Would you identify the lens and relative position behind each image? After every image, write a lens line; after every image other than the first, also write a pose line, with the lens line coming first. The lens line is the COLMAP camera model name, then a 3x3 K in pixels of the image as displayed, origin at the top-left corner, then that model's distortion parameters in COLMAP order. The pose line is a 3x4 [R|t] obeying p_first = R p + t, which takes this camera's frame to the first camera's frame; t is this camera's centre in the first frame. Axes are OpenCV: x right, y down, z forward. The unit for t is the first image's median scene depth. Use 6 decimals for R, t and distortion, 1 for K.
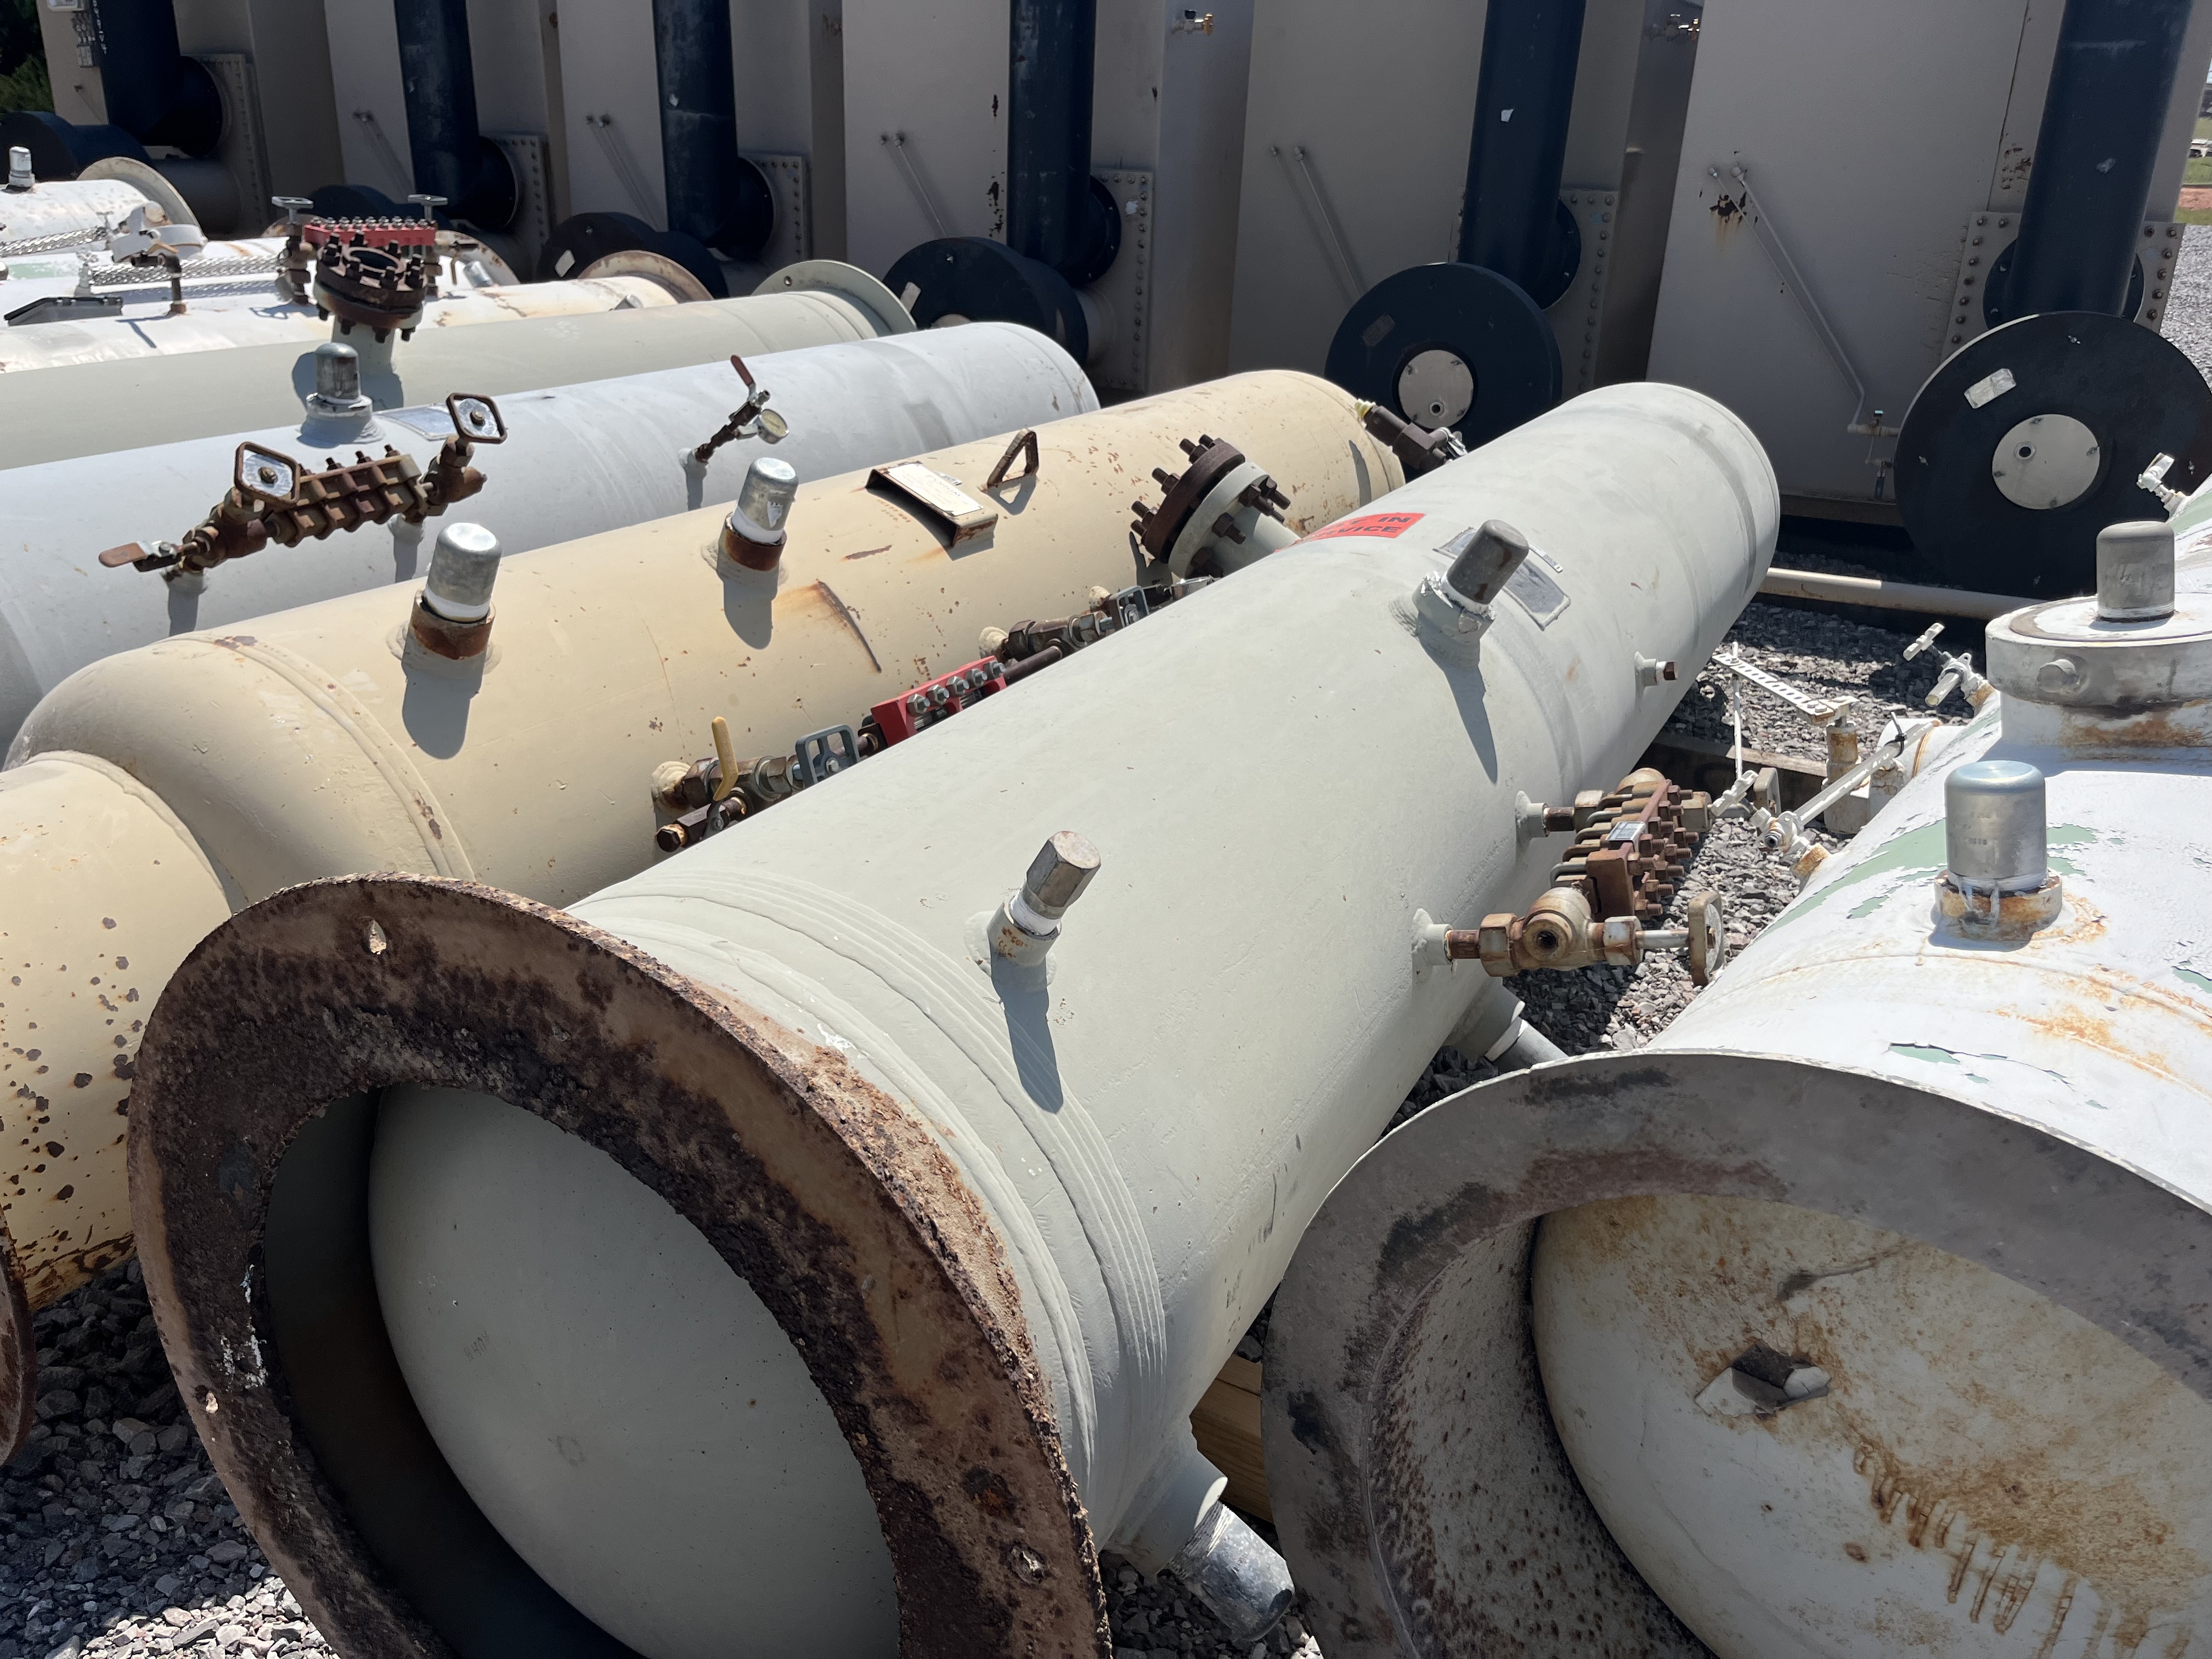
lens RADIAL K [[1711.2, 0, 1106.0], [0, 1711.2, 829.5], [0, 0, 1]] dist [-0.004143, 0.000833]
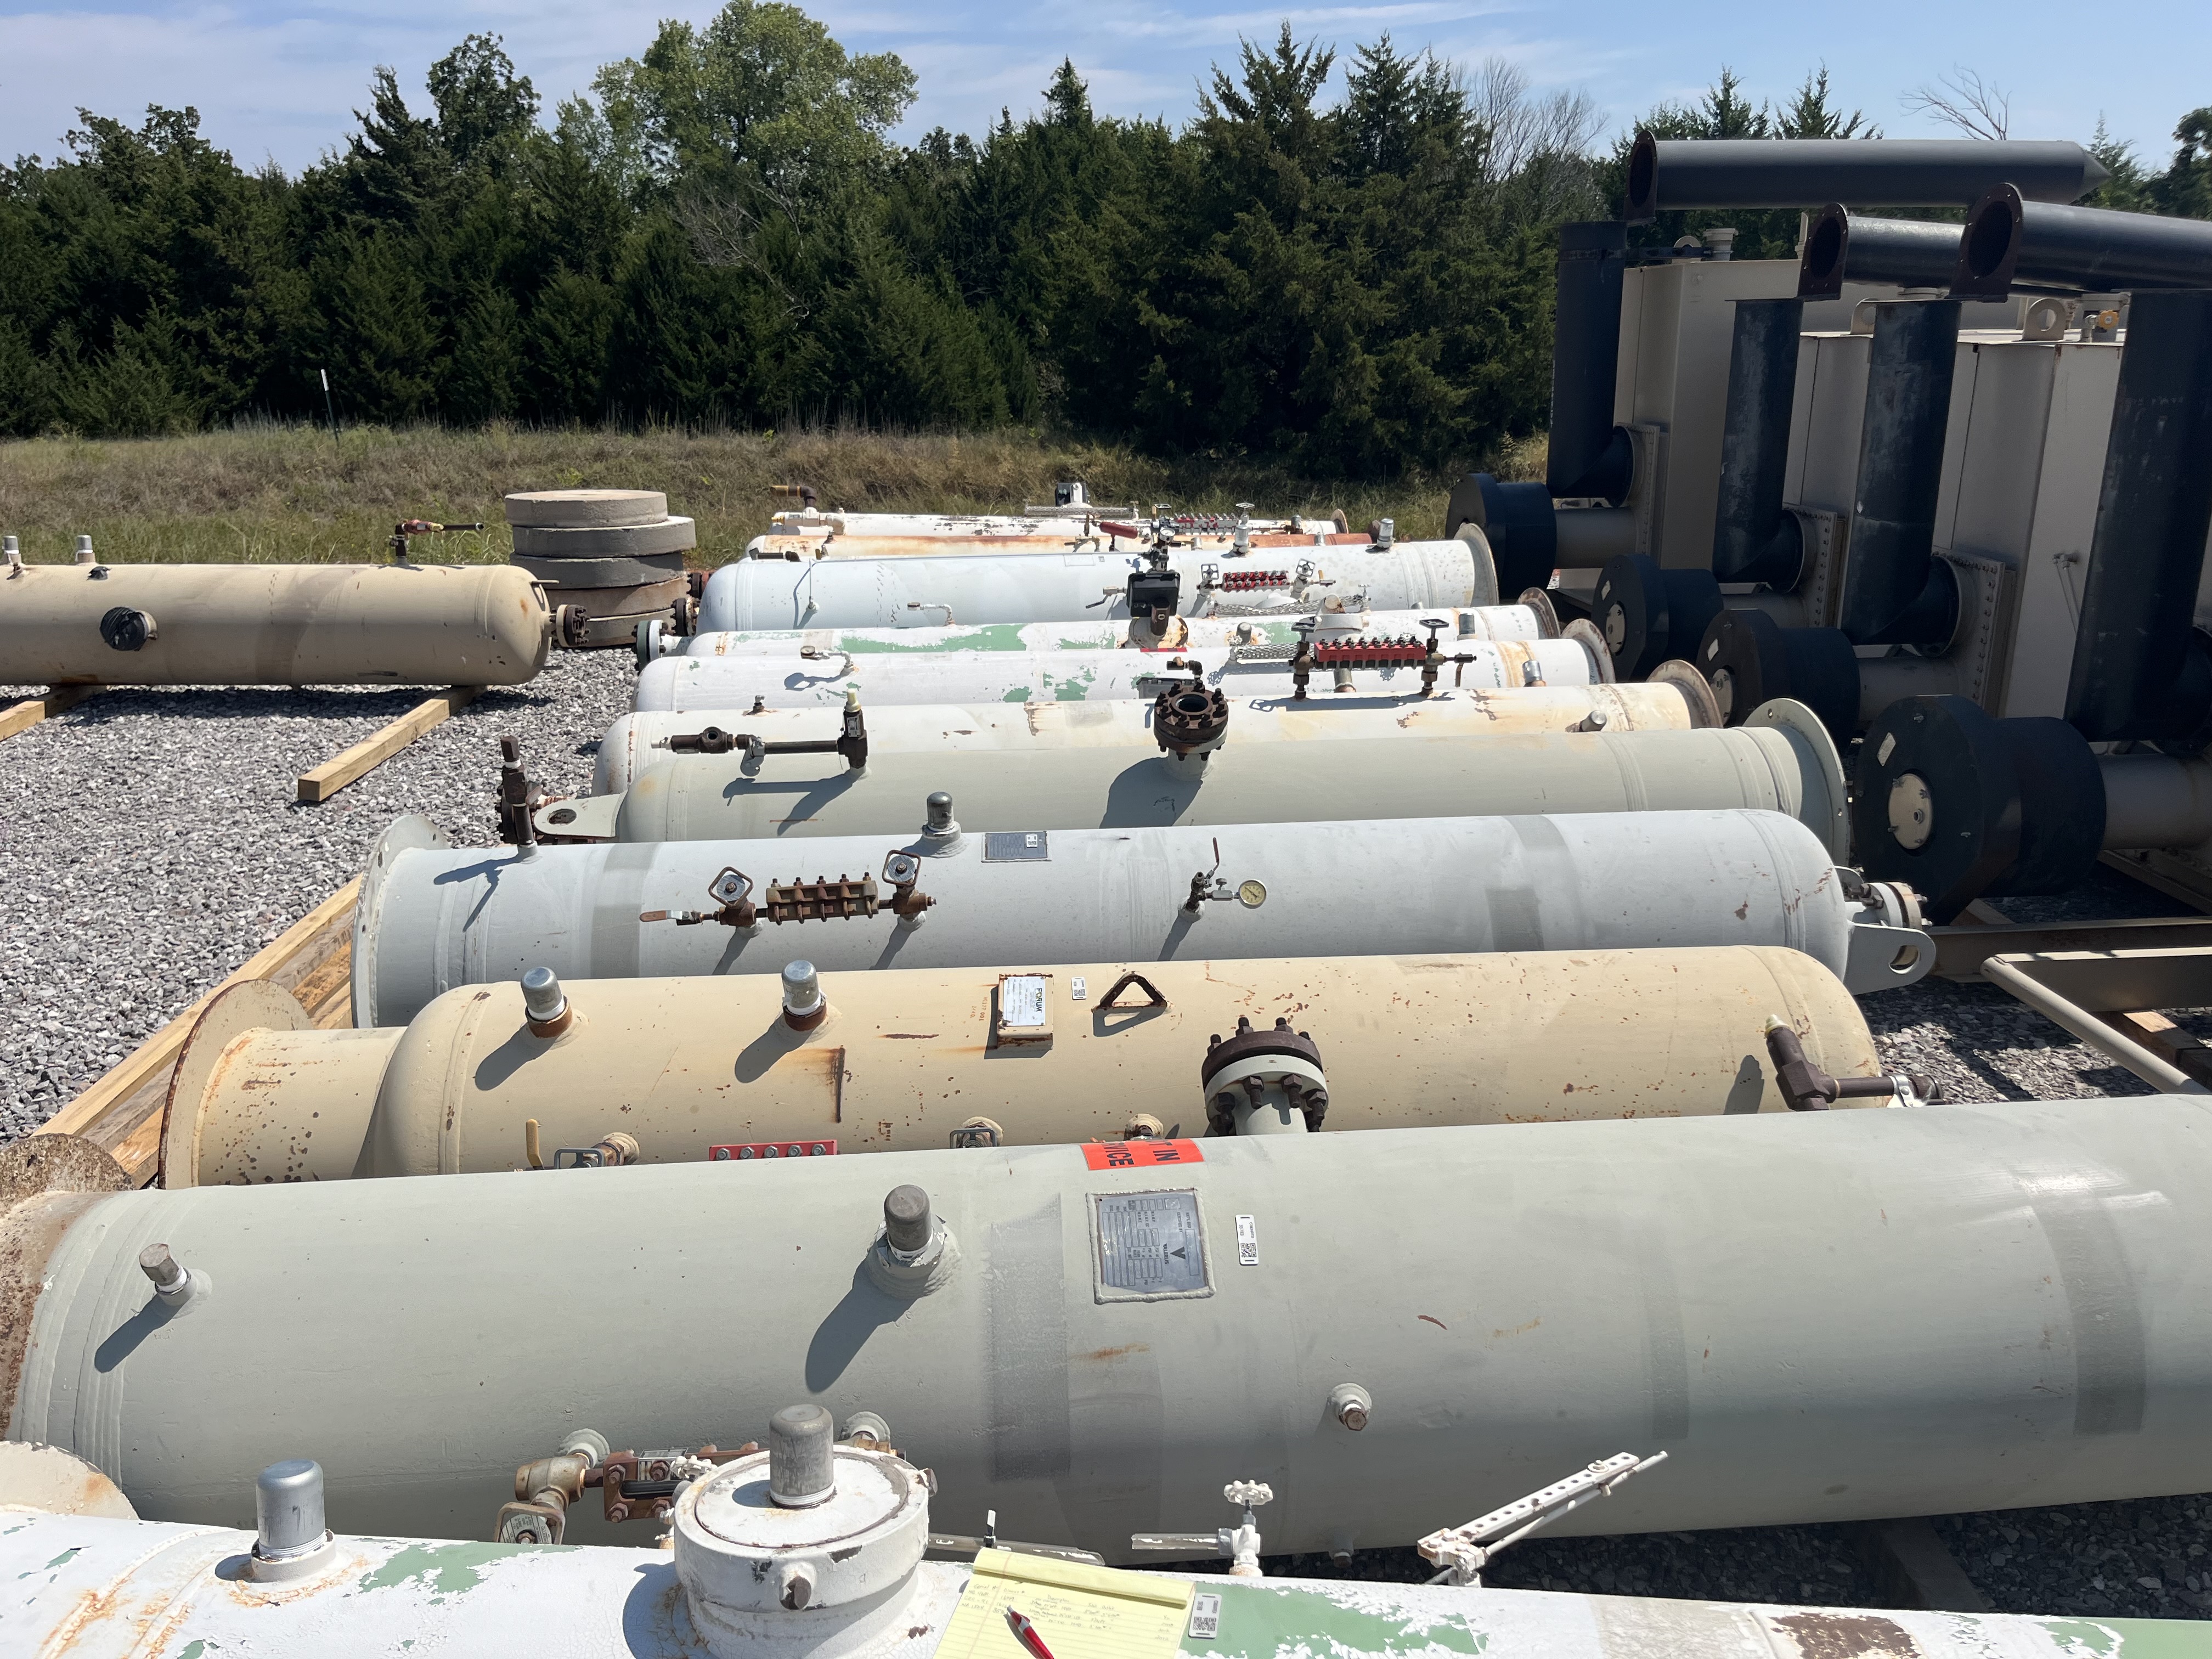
lens RADIAL K [[1711.2, 0, 1106.0], [0, 1711.2, 829.5], [0, 0, 1]] dist [-0.004143, 0.000833]
pose [[0.557121, 0.202037, -0.805480, 0.358899], [-0.299570, 0.953539, 0.031973, -0.144845], [0.774516, 0.223485, 0.591760, 0.097448]]
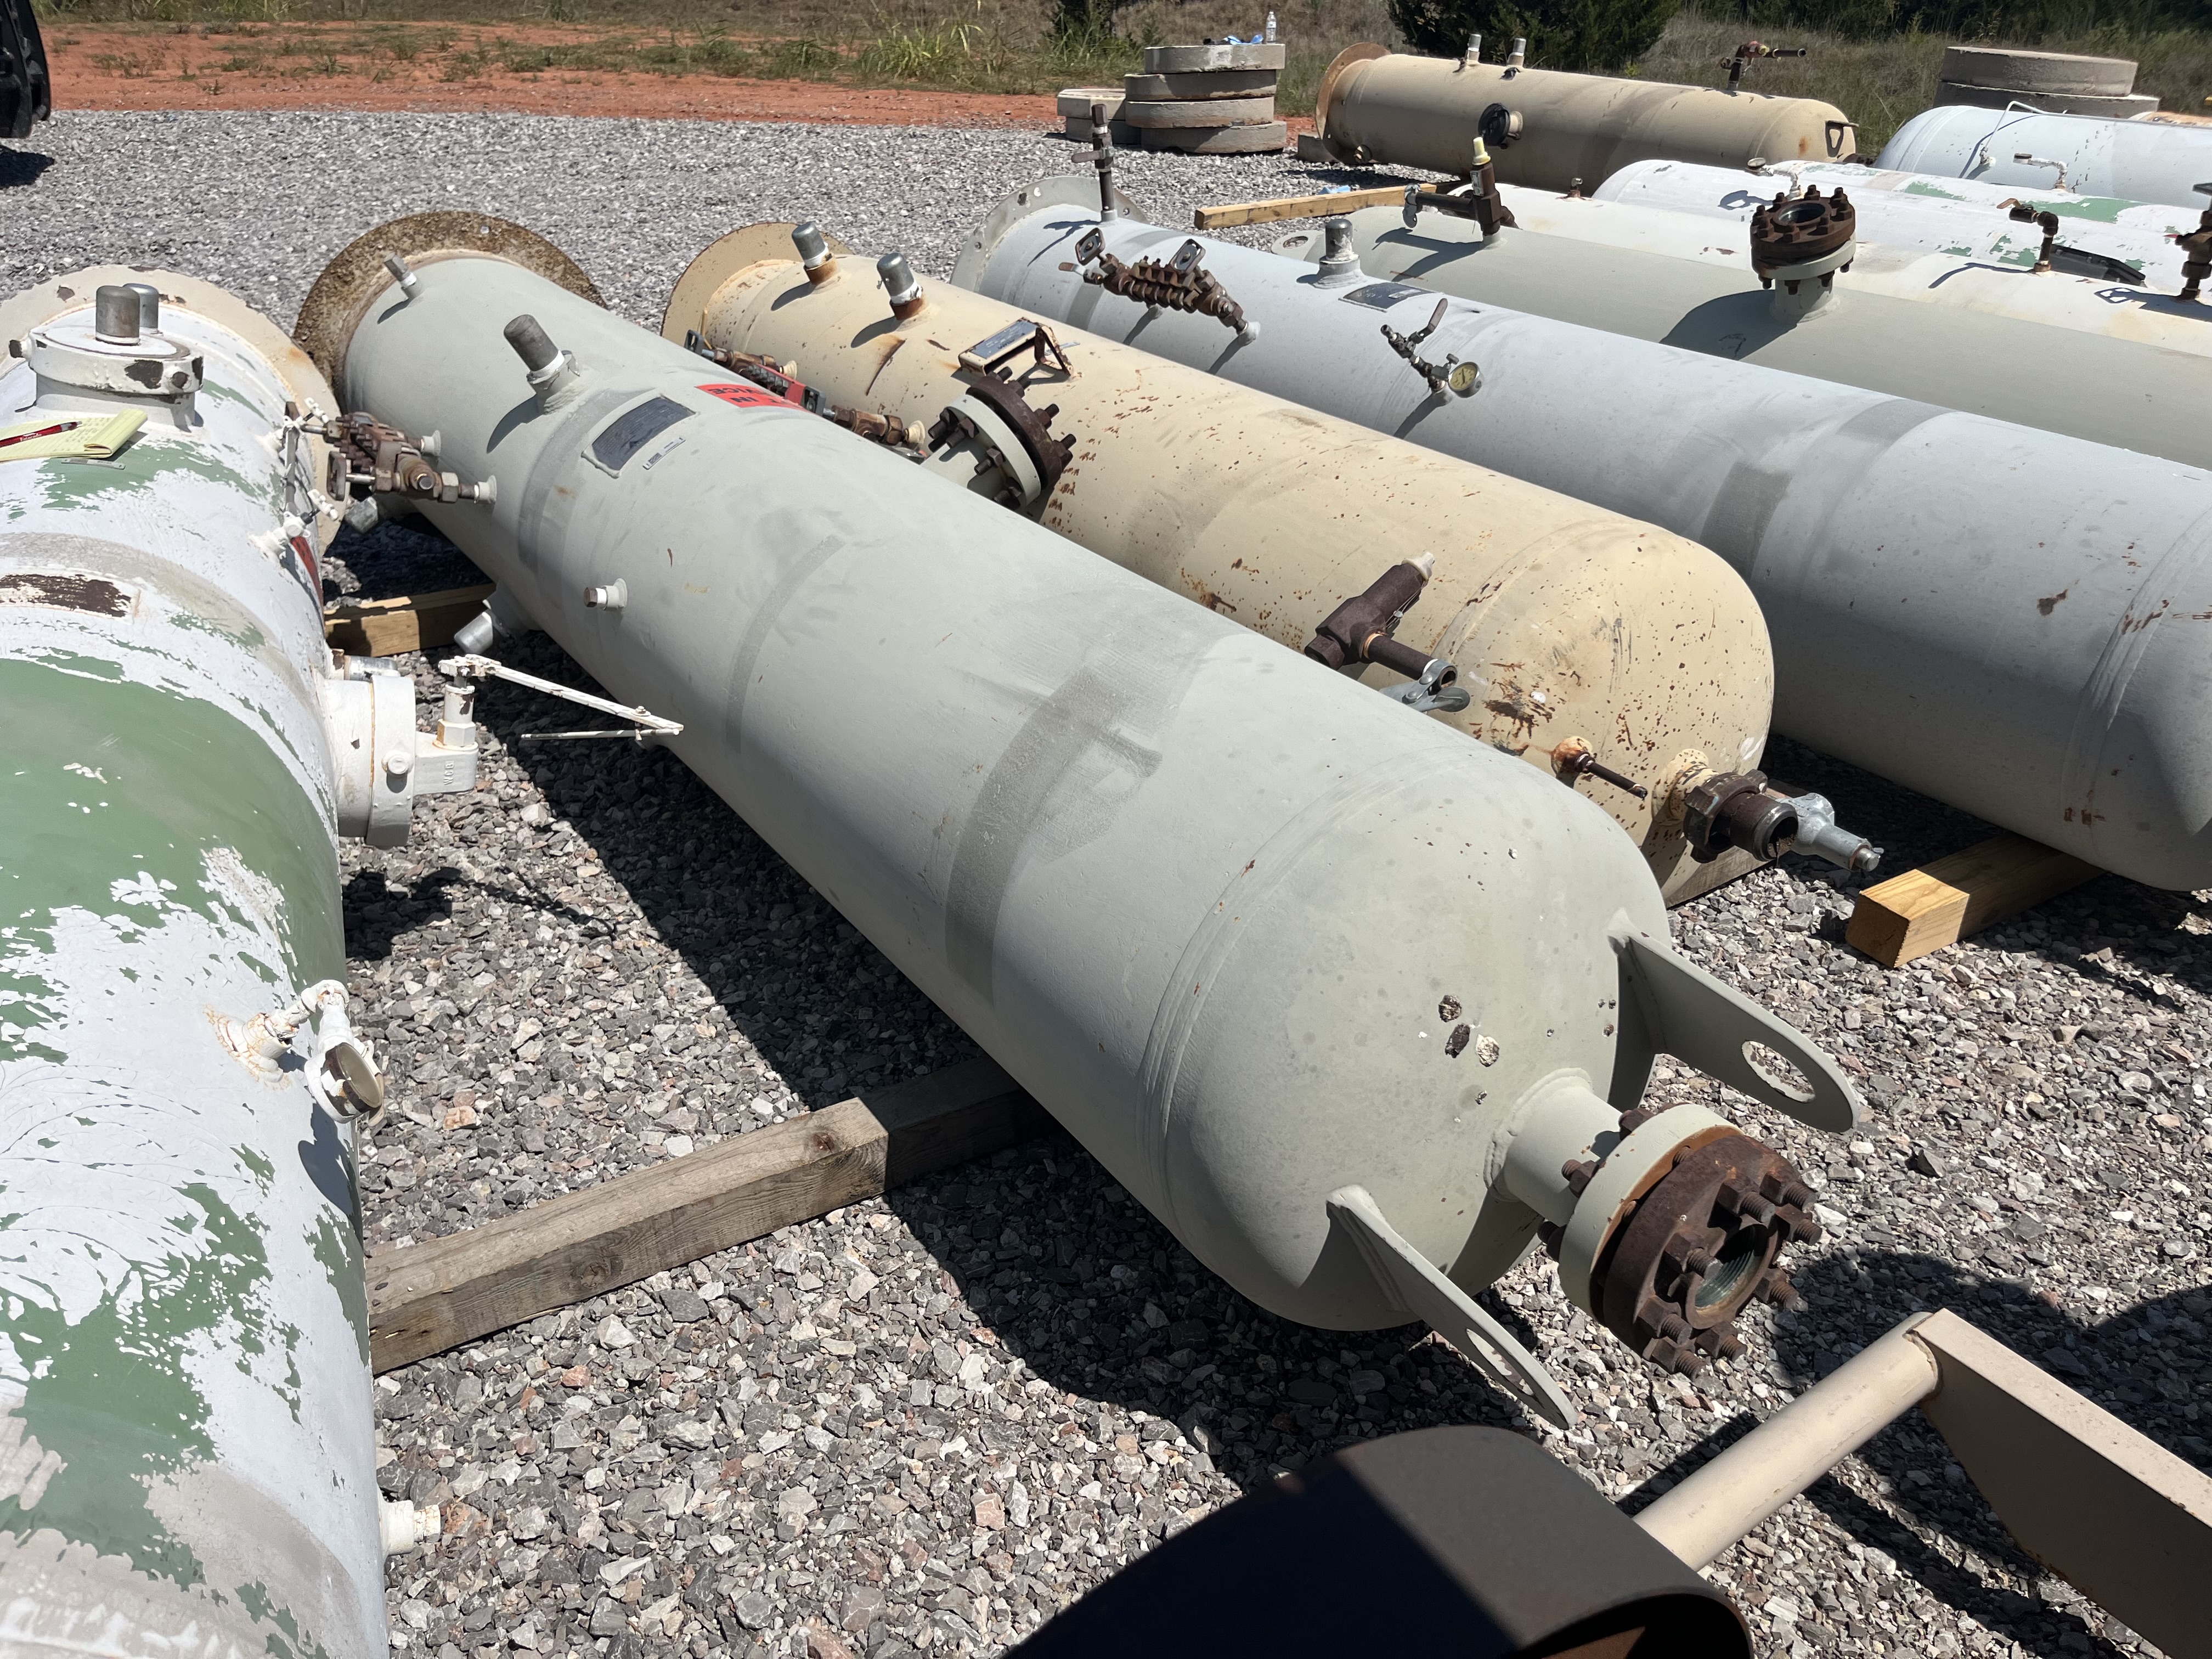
lens RADIAL K [[1711.2, 0, 1106.0], [0, 1711.2, 829.5], [0, 0, 1]] dist [-0.004143, 0.000833]
pose [[-0.458217, 0.378370, -0.804284, 0.420199], [-0.370739, 0.741039, 0.559834, -0.266501], [0.807830, 0.554705, -0.199280, 0.589025]]
